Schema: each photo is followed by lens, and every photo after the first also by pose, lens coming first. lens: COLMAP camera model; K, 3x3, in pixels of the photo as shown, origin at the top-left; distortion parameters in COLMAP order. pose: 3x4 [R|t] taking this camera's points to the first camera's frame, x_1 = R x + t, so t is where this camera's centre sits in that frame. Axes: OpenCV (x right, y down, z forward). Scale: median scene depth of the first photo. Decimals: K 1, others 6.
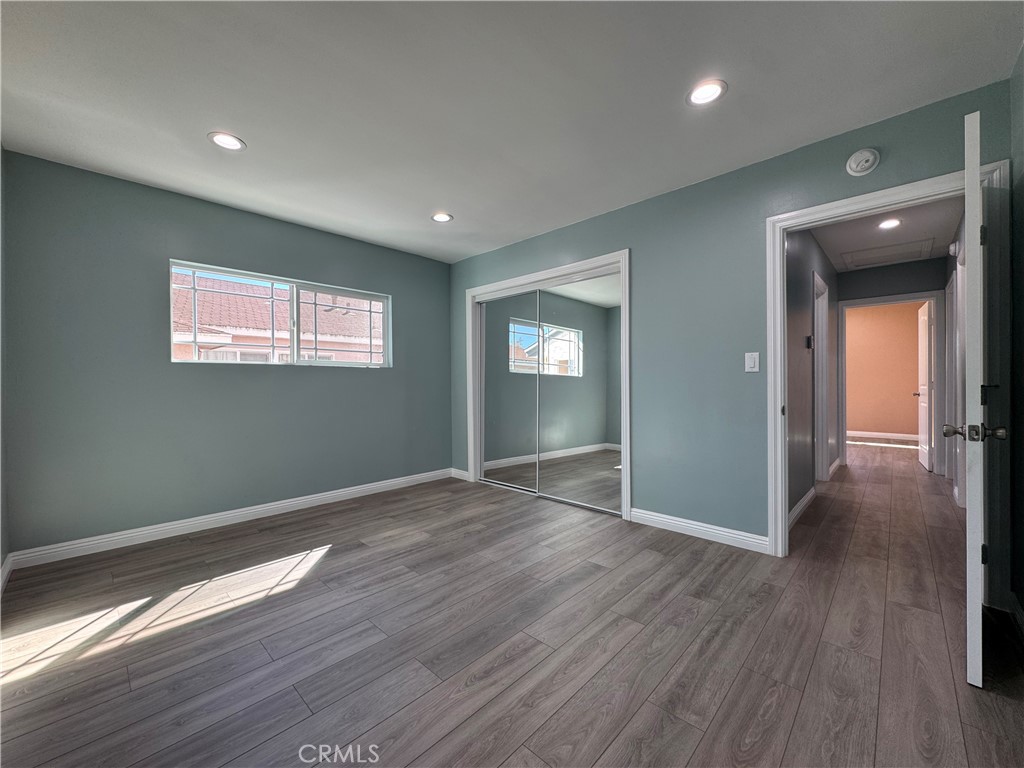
lens RADIAL K [[409.9, 0, 511.6], [0, 409.9, 384.5], [0, 0, 1]] dist [-0.002956, 0.000203]
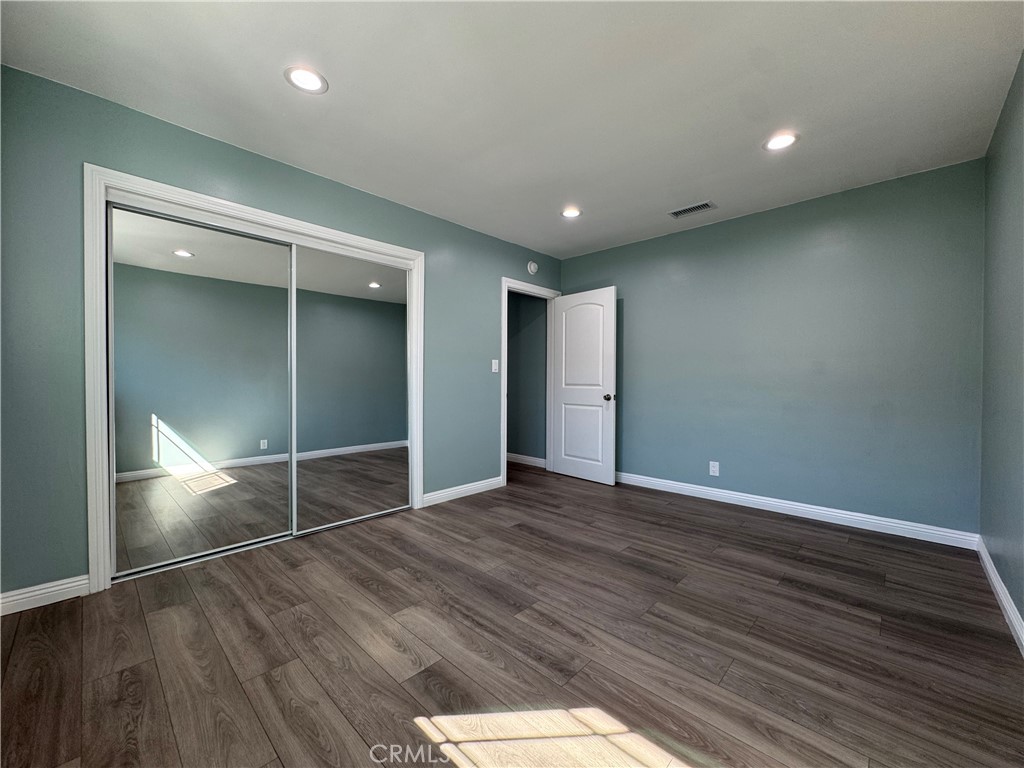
lens RADIAL K [[409.9, 0, 511.6], [0, 409.9, 384.5], [0, 0, 1]] dist [-0.002956, 0.000203]
pose [[-0.001091, -0.001211, 0.999999, -0.981478], [-0.000874, 0.999999, 0.001210, 0.012403], [-0.999999, -0.000872, -0.001092, 0.966118]]
